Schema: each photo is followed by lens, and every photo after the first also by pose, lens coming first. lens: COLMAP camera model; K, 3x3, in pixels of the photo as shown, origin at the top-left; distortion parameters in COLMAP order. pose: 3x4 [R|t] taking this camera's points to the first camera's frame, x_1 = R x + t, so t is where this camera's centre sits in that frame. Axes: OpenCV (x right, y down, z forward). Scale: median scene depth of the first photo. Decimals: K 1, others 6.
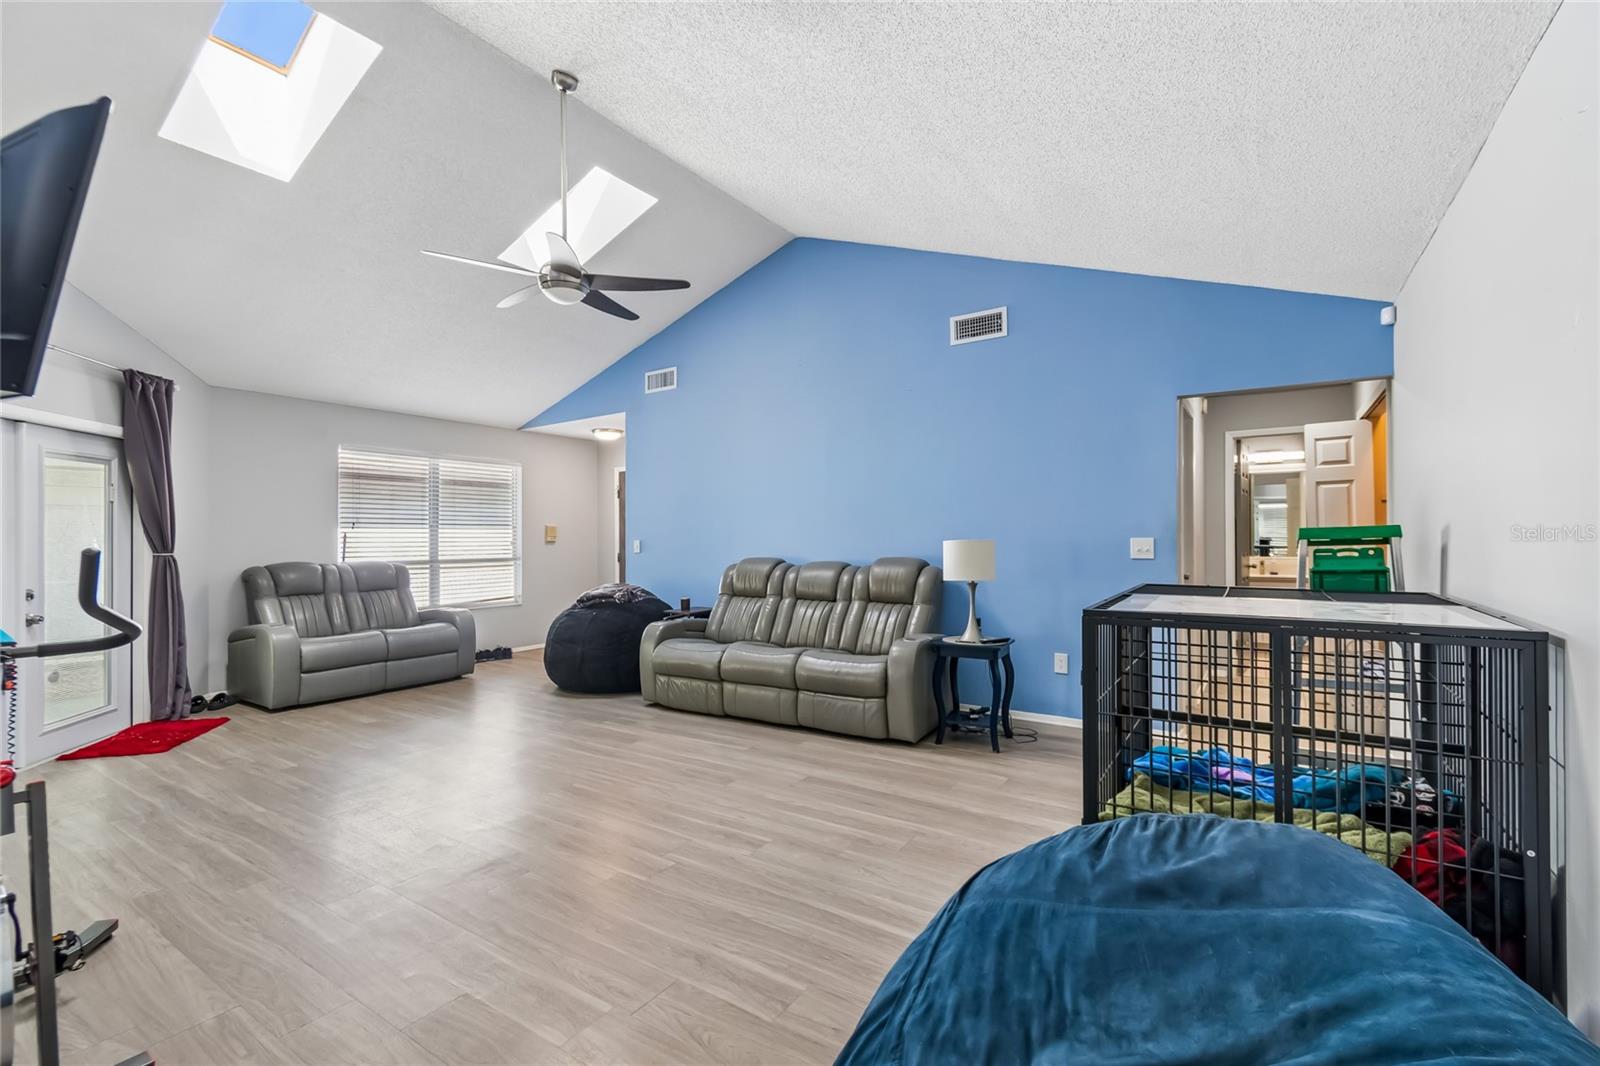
lens RADIAL K [[712.1, 0, 792.6], [0, 712.1, 533.6], [0, 0, 1]] dist [0.007193, -0.003182]
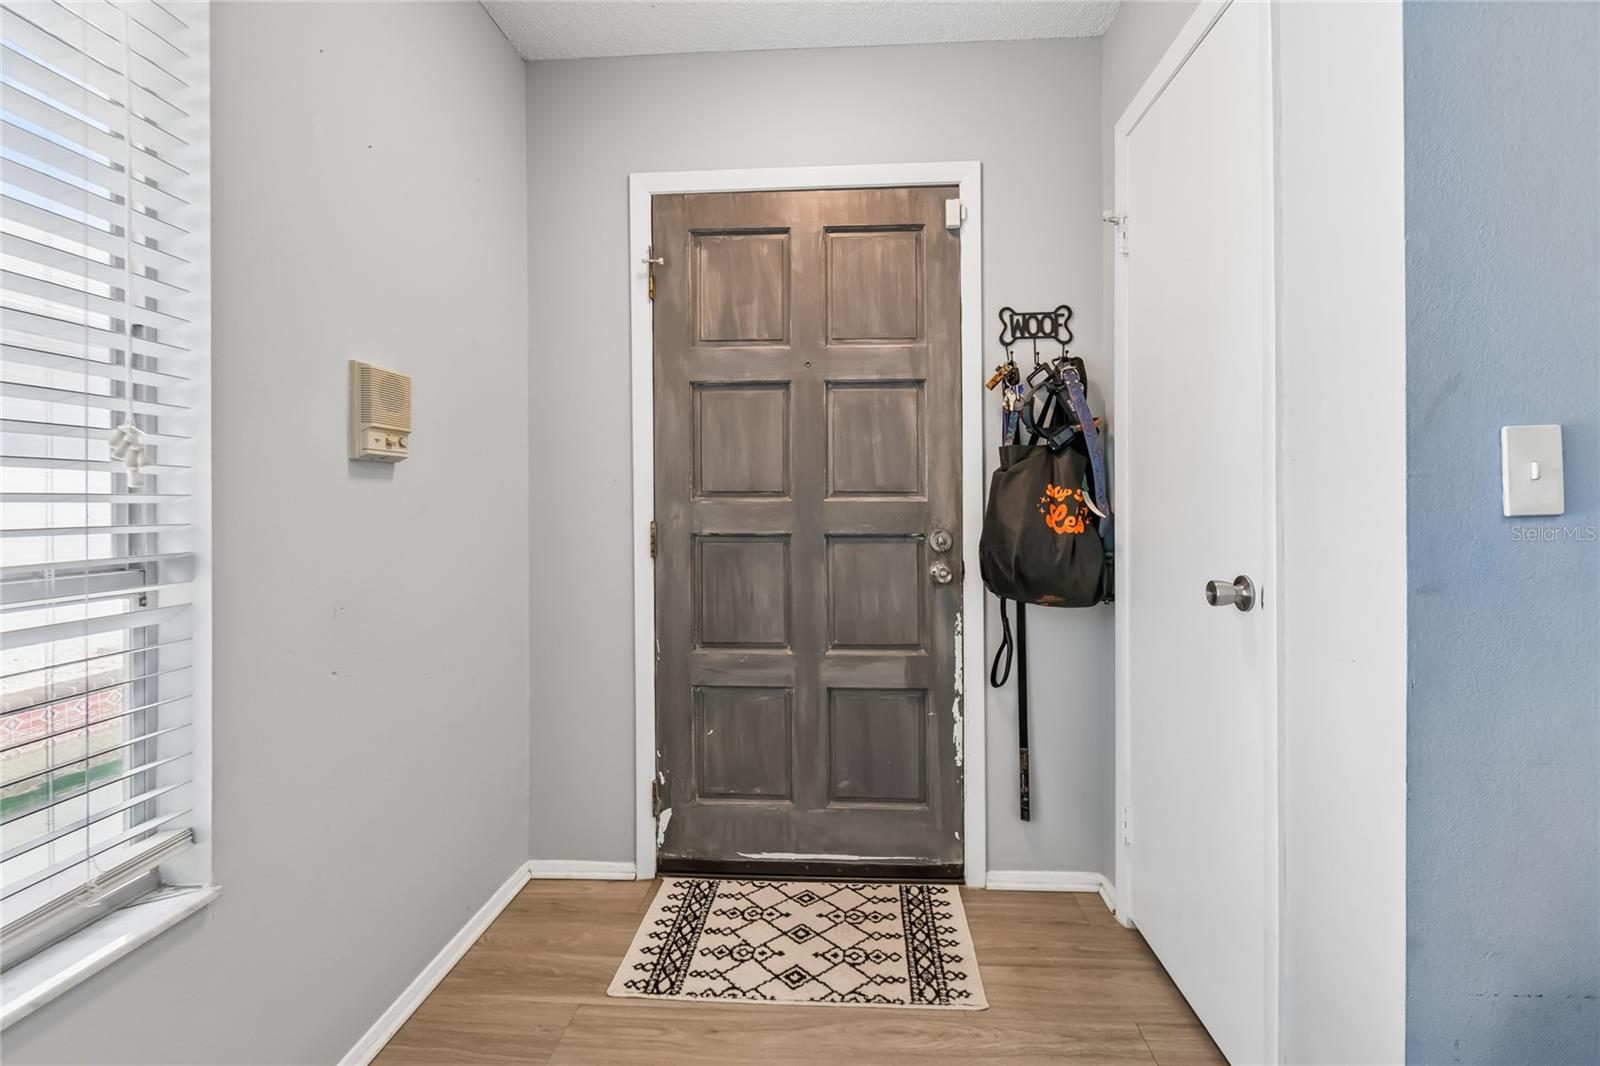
lens RADIAL K [[712.1, 0, 783.4], [0, 712.1, 492.5], [0, 0, 1]] dist [0.007193, -0.003182]
pose [[0.879594, 0.009950, 0.475620, -0.549232], [-0.006771, 0.999942, -0.008397, 0.033403], [-0.475676, 0.004165, 0.879611, 1.303523]]
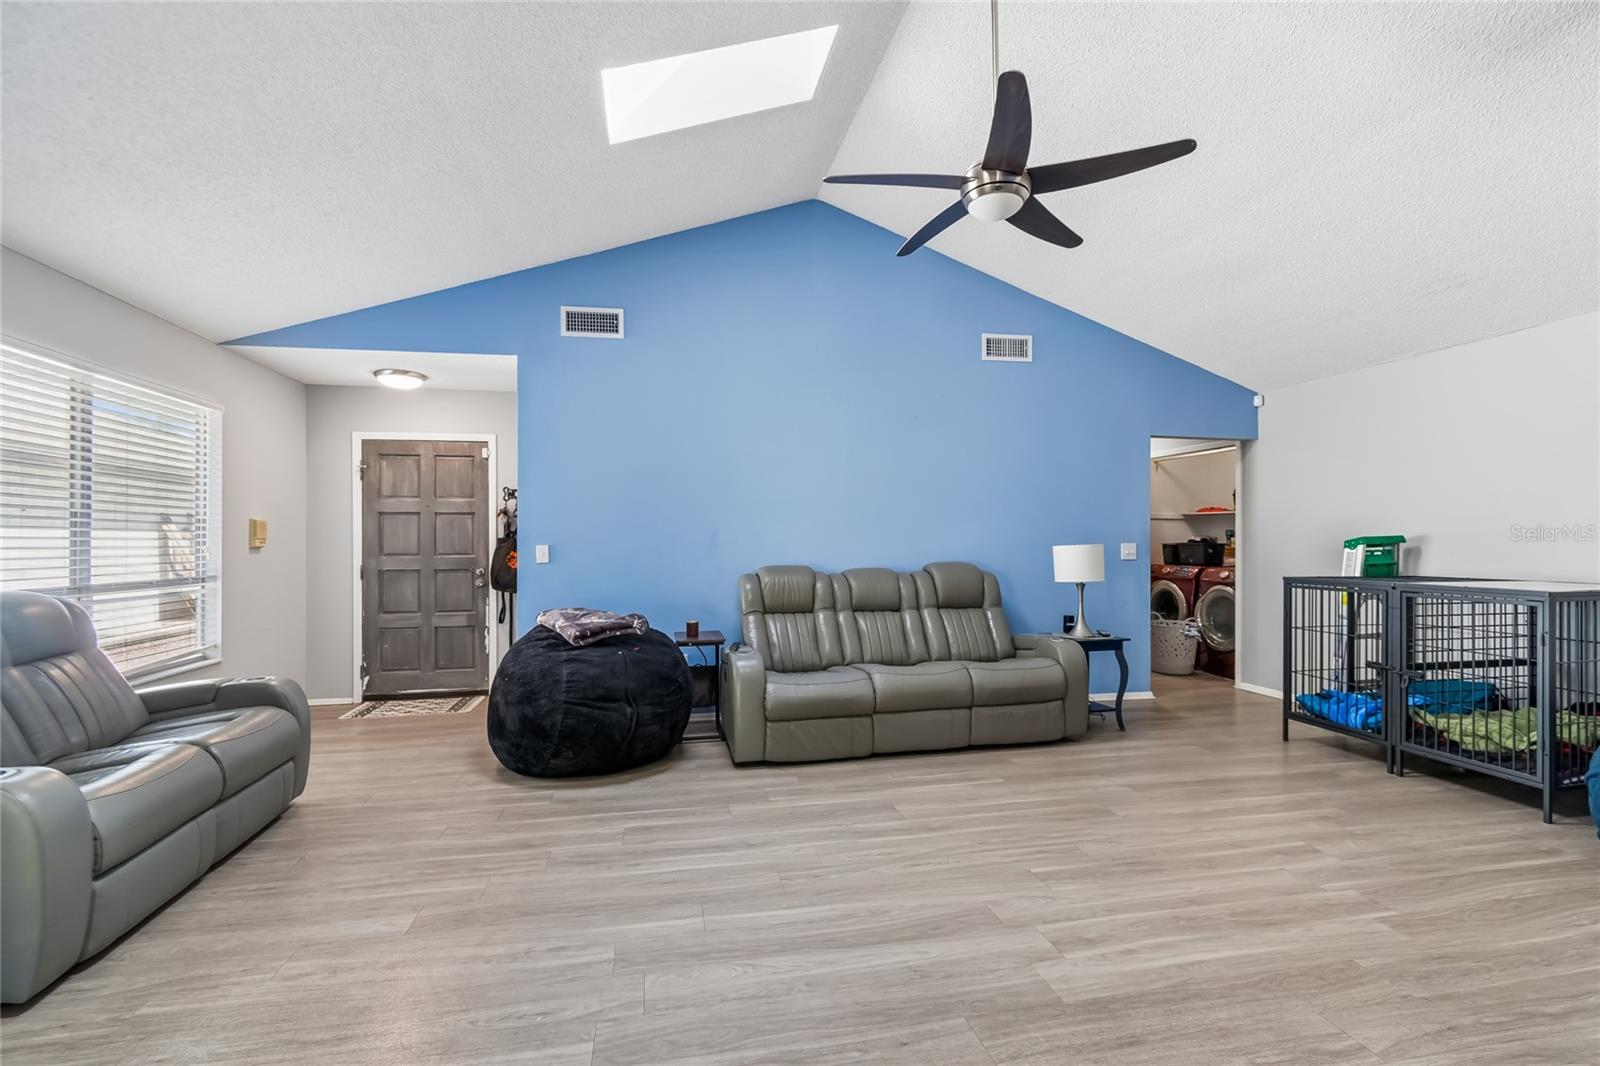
lens RADIAL K [[712.1, 0, 787.8], [0, 712.1, 530.1], [0, 0, 1]] dist [0.007193, -0.003182]
pose [[0.703871, 0.016005, 0.710147, -0.735832], [-0.006030, 0.999845, -0.016558, 0.007156], [-0.710302, 0.007373, 0.703858, 0.470515]]
